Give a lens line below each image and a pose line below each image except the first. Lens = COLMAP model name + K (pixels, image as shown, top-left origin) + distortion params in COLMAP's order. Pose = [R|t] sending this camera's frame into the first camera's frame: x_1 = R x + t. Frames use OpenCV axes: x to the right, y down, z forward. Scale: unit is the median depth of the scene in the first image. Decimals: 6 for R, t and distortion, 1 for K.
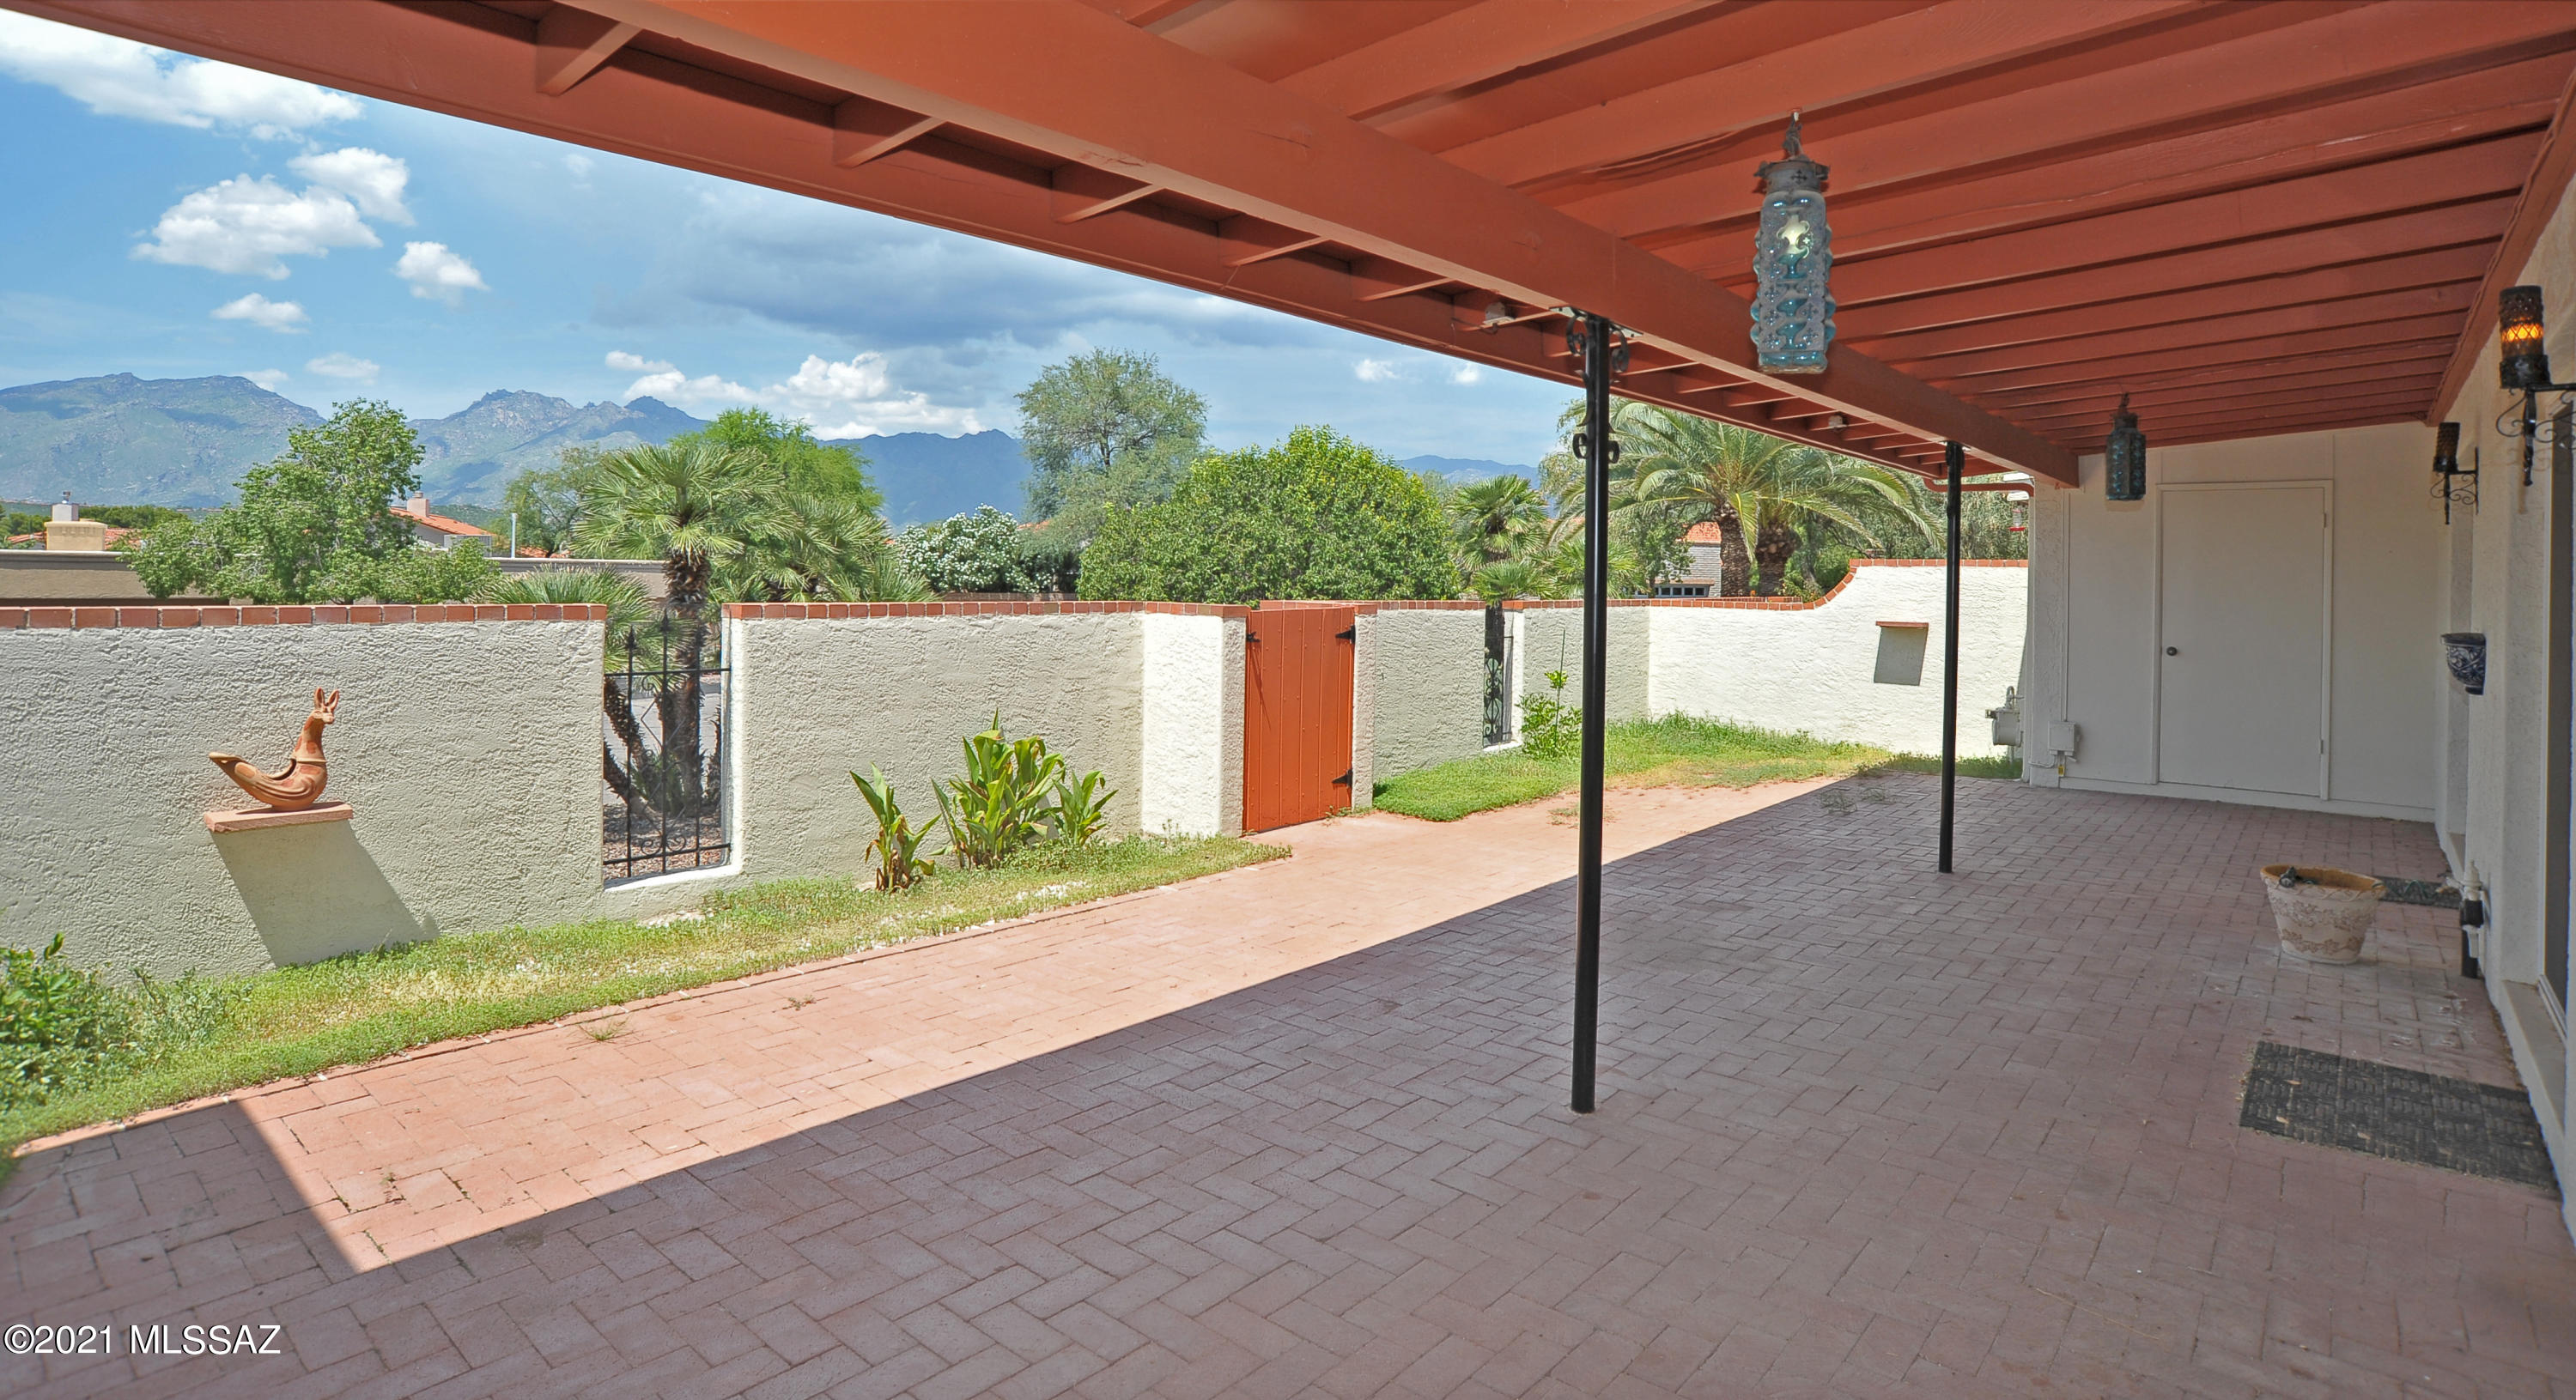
lens RADIAL K [[1318.0, 0, 1220.2], [0, 1318.0, 600.1], [0, 0, 1]] dist [0.001325, 0.001112]
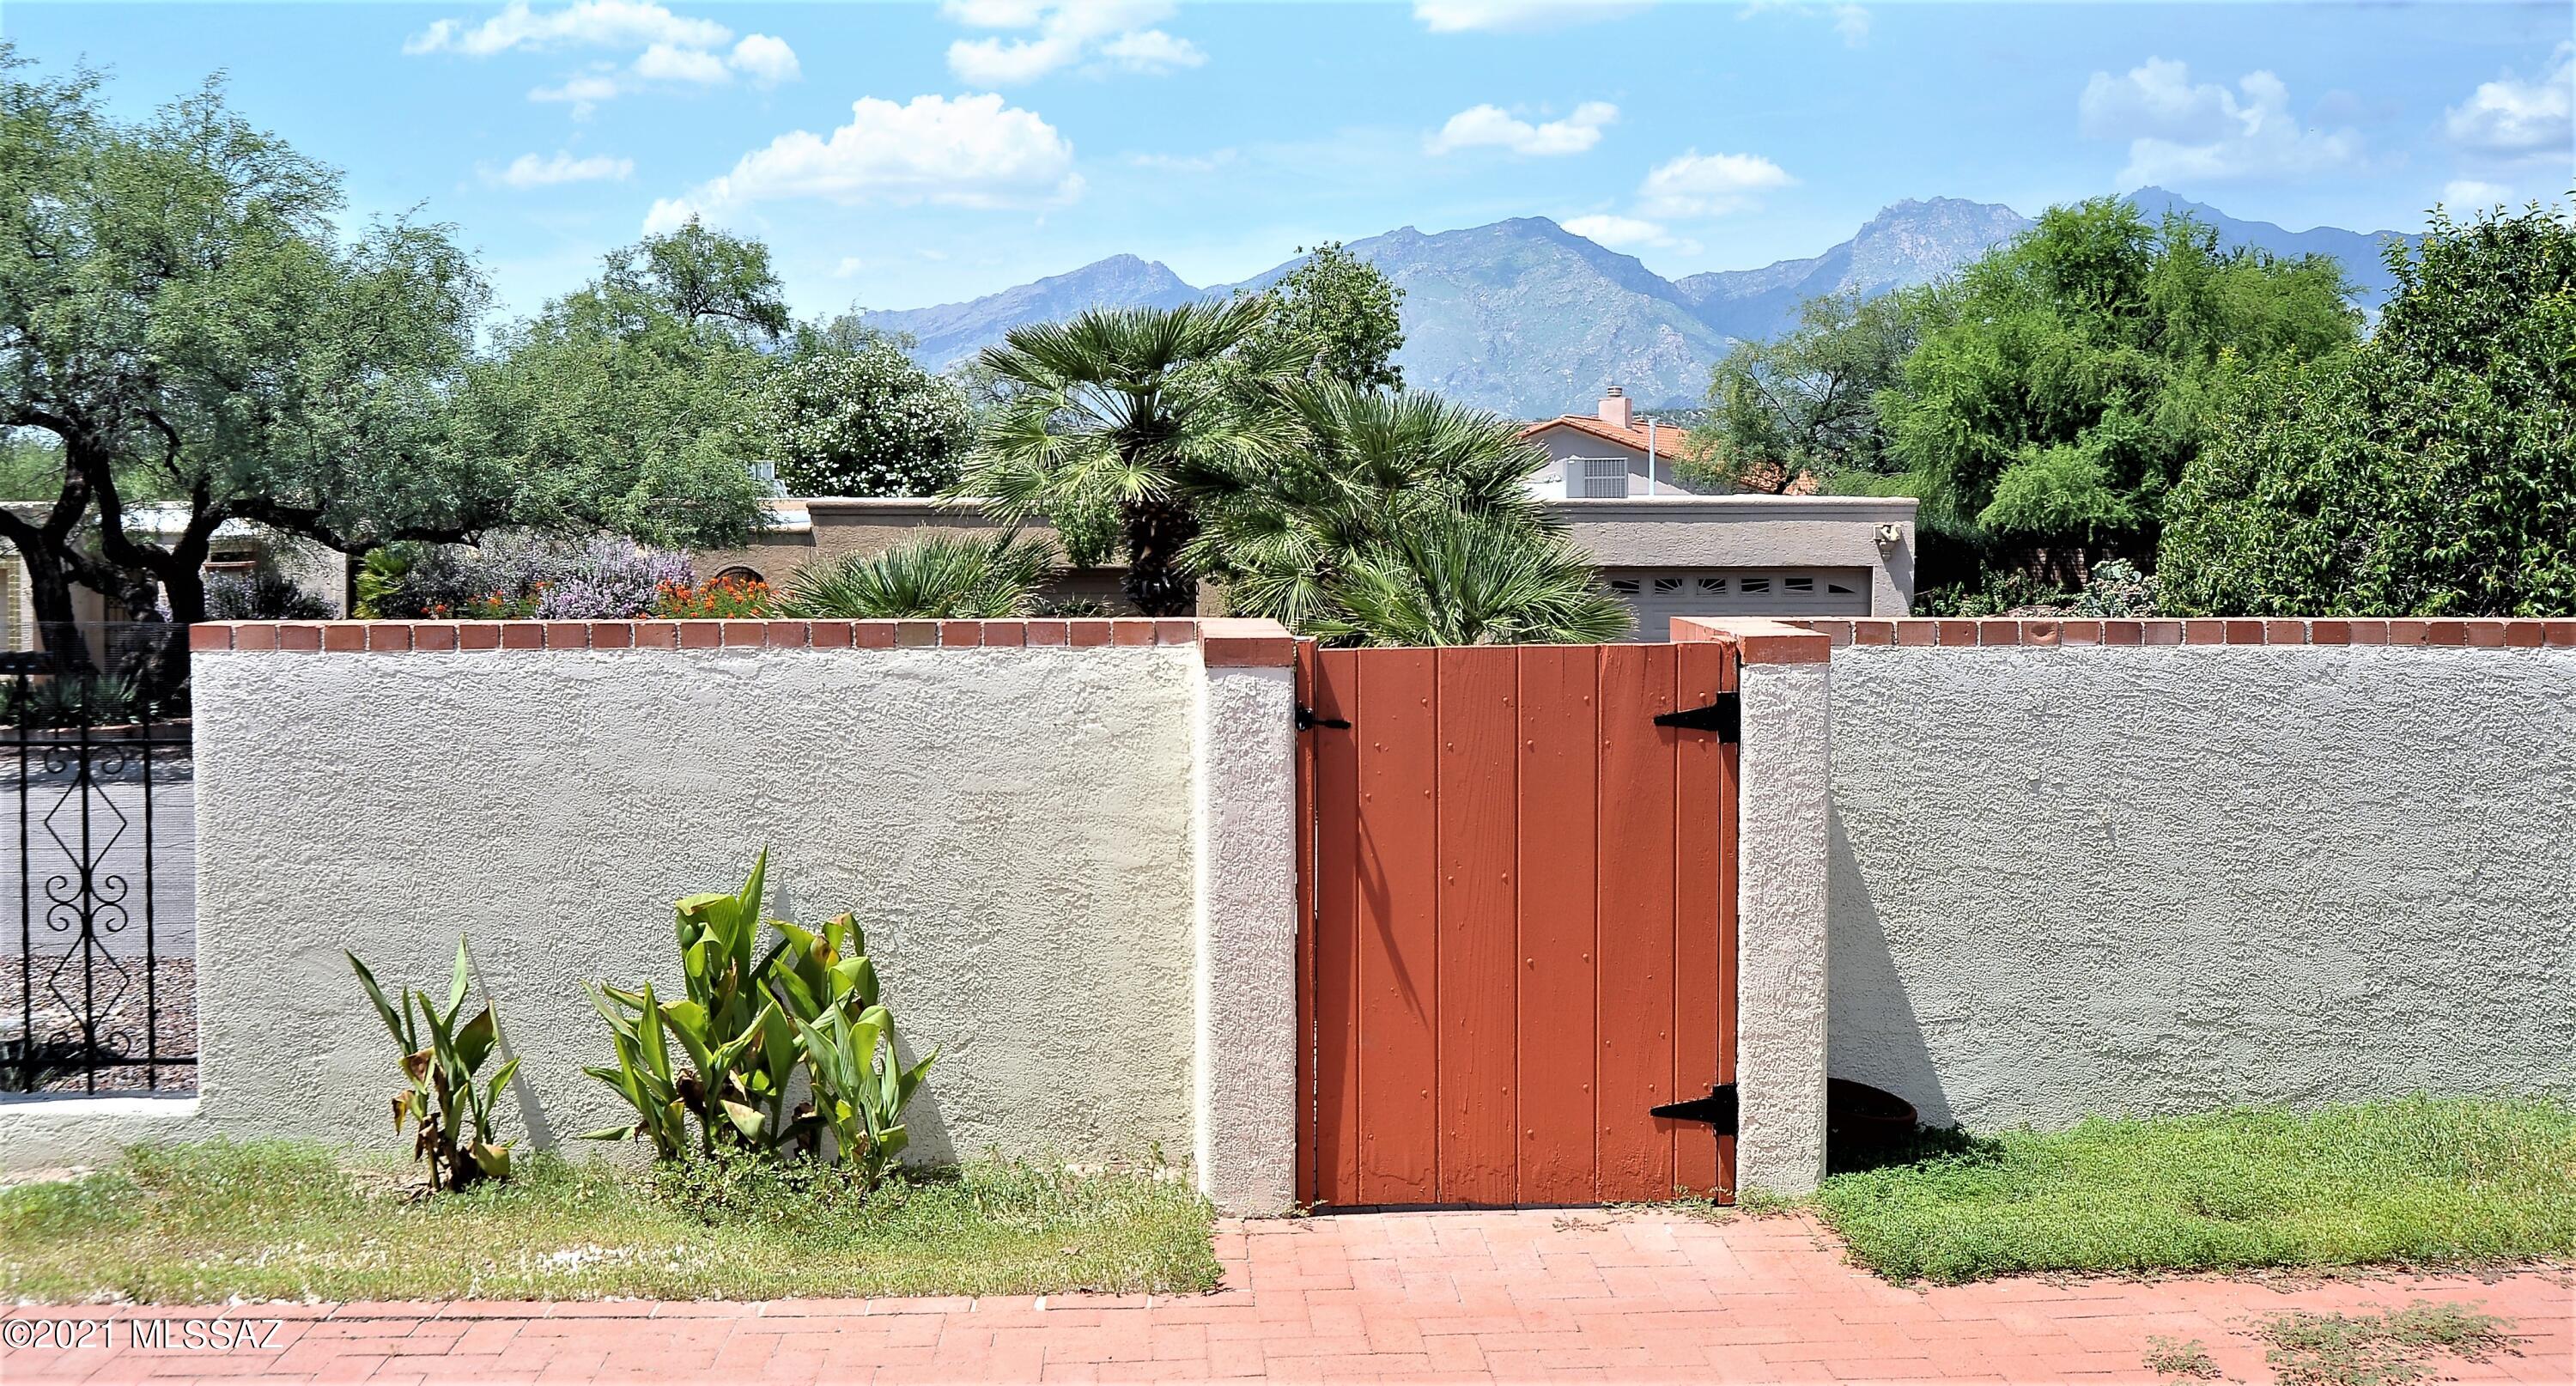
lens RADIAL K [[2518.7, 0, 1282.4], [0, 2518.7, 566.8], [0, 0, 1]] dist [-0.076063, 0.001818]
pose [[0.728360, 0.002485, -0.685190, 0.615690], [-0.001167, 0.999996, 0.002387, -0.021435], [0.685194, -0.000938, 0.728360, 0.520880]]
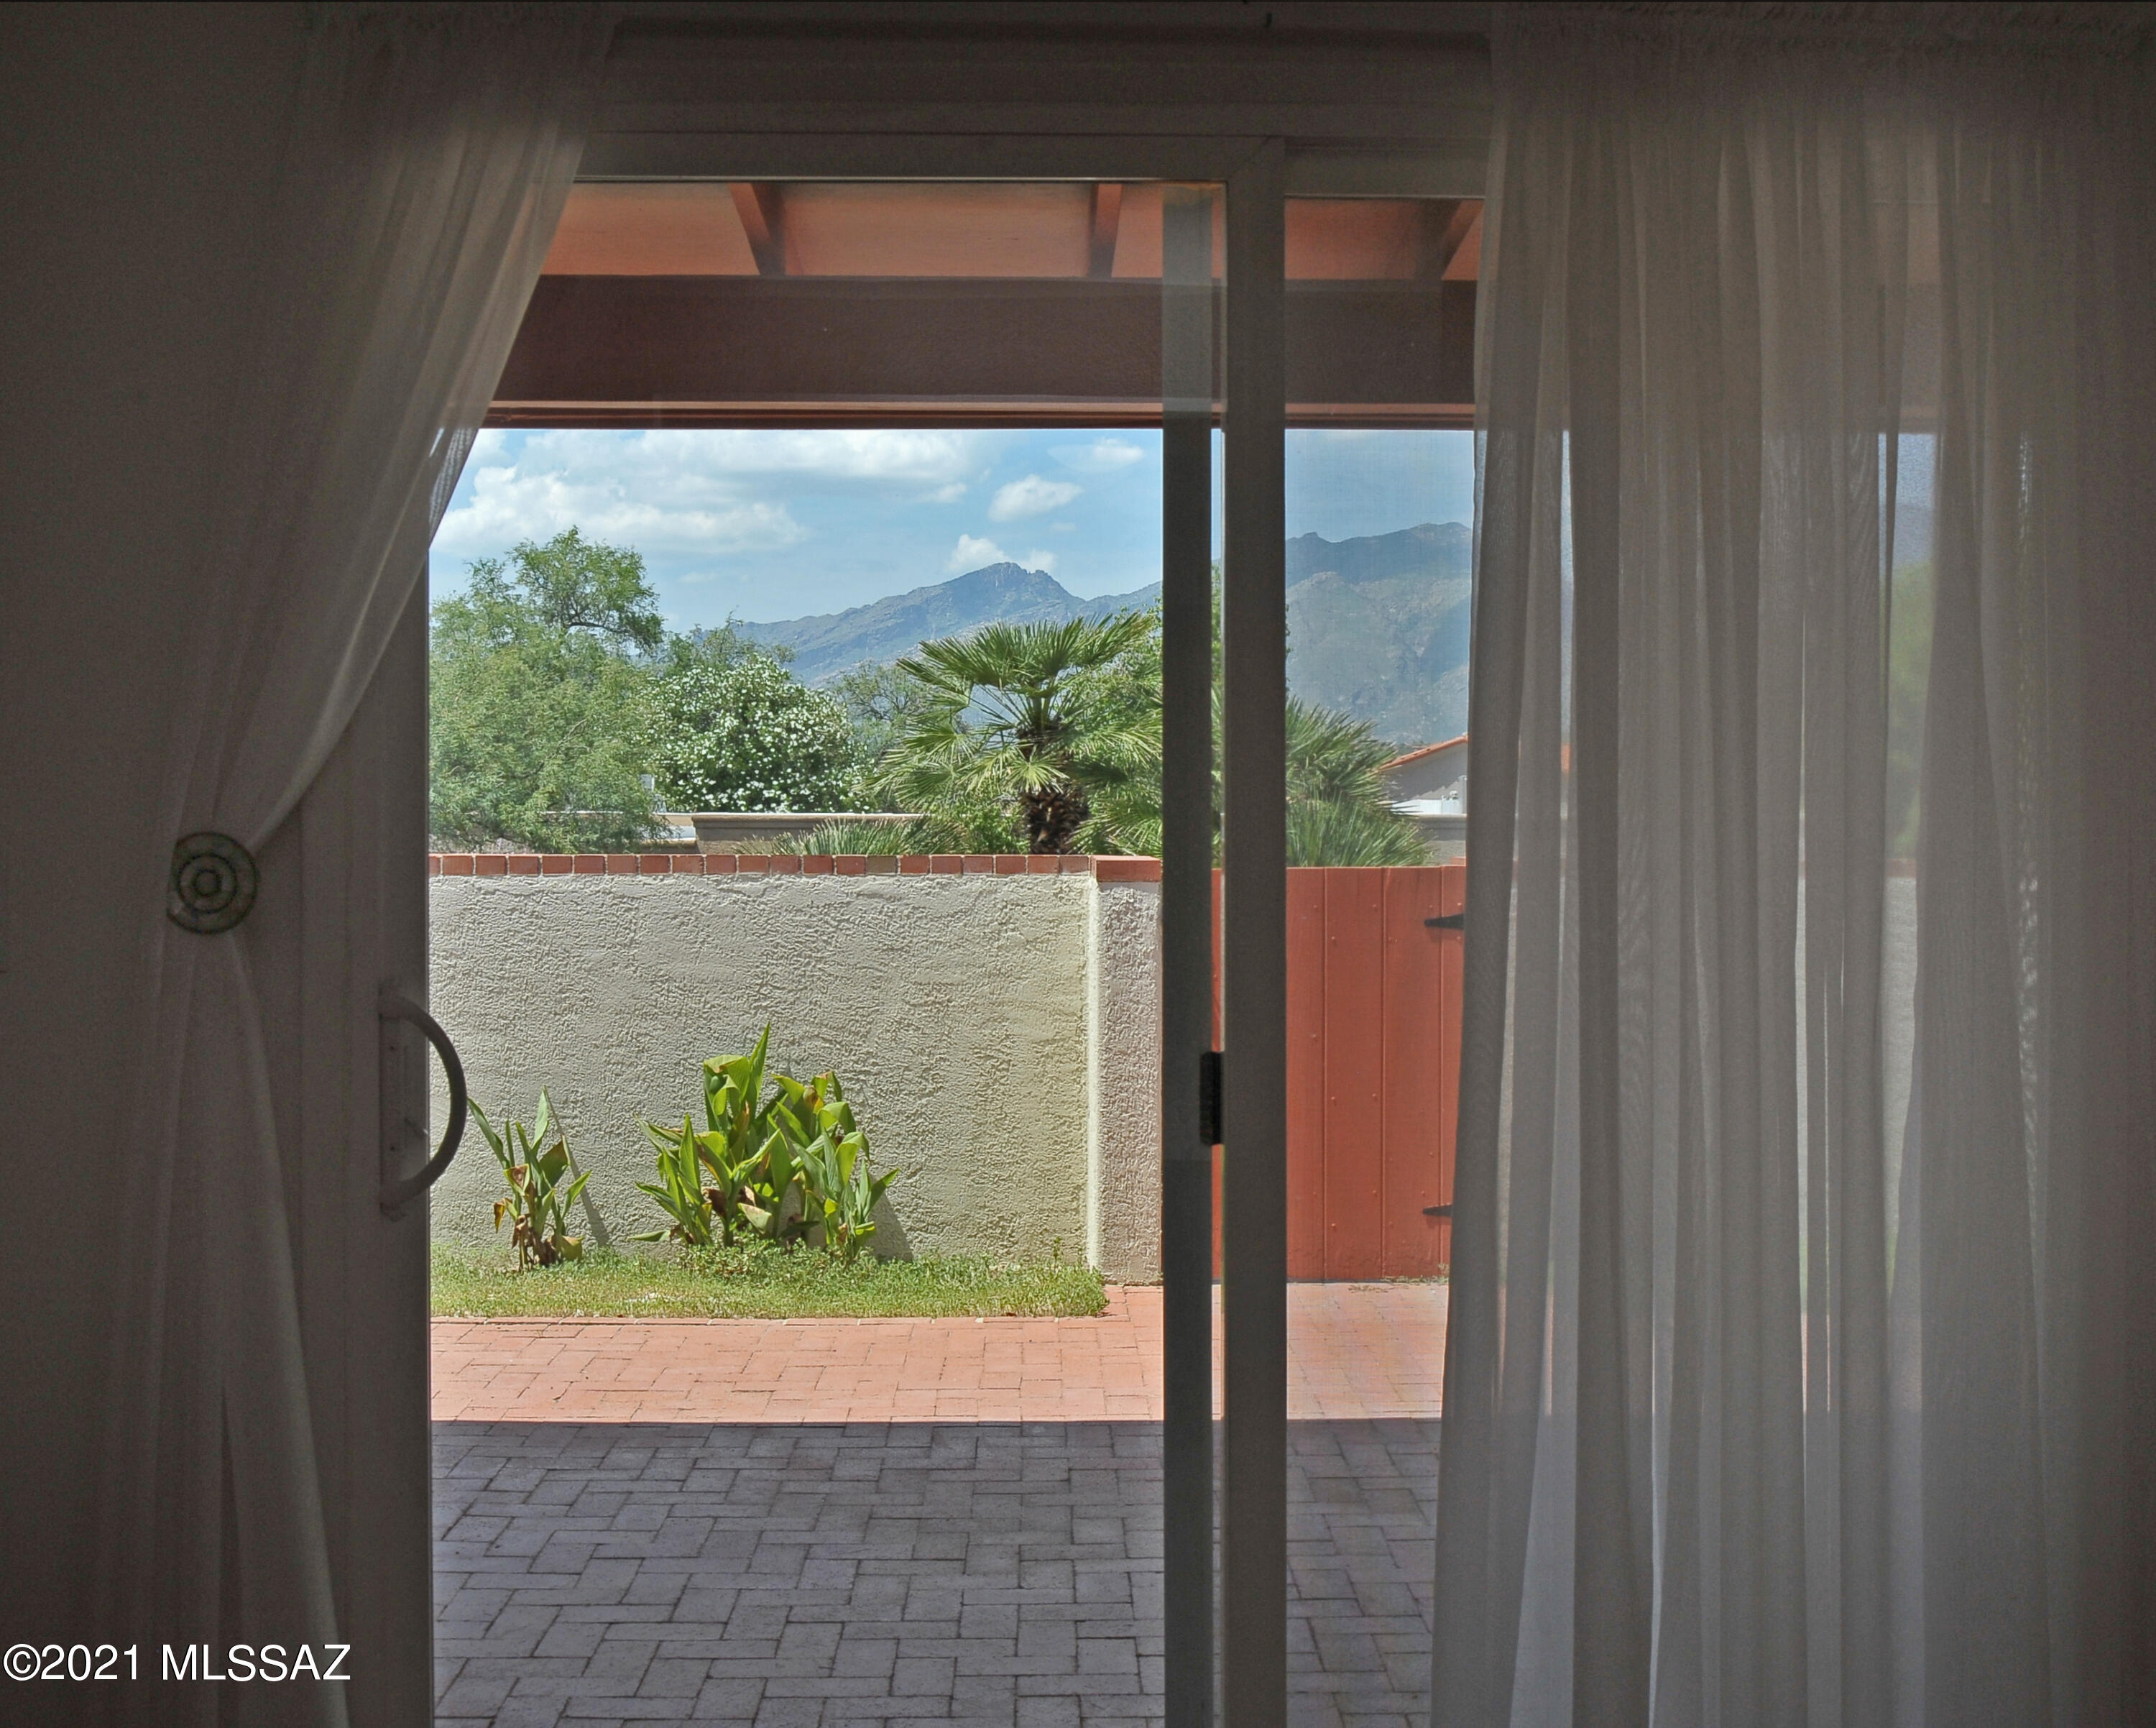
lens RADIAL K [[2739.0, 0, 1078.0], [0, 2739.0, 864.0], [0, 0, 1]] dist [-0.060095, -0.004032]
pose [[0.703776, -0.004350, -0.710408, 0.923748], [-0.005271, 0.999922, -0.011345, 0.021944], [0.710402, 0.011729, 0.703698, 0.208491]]
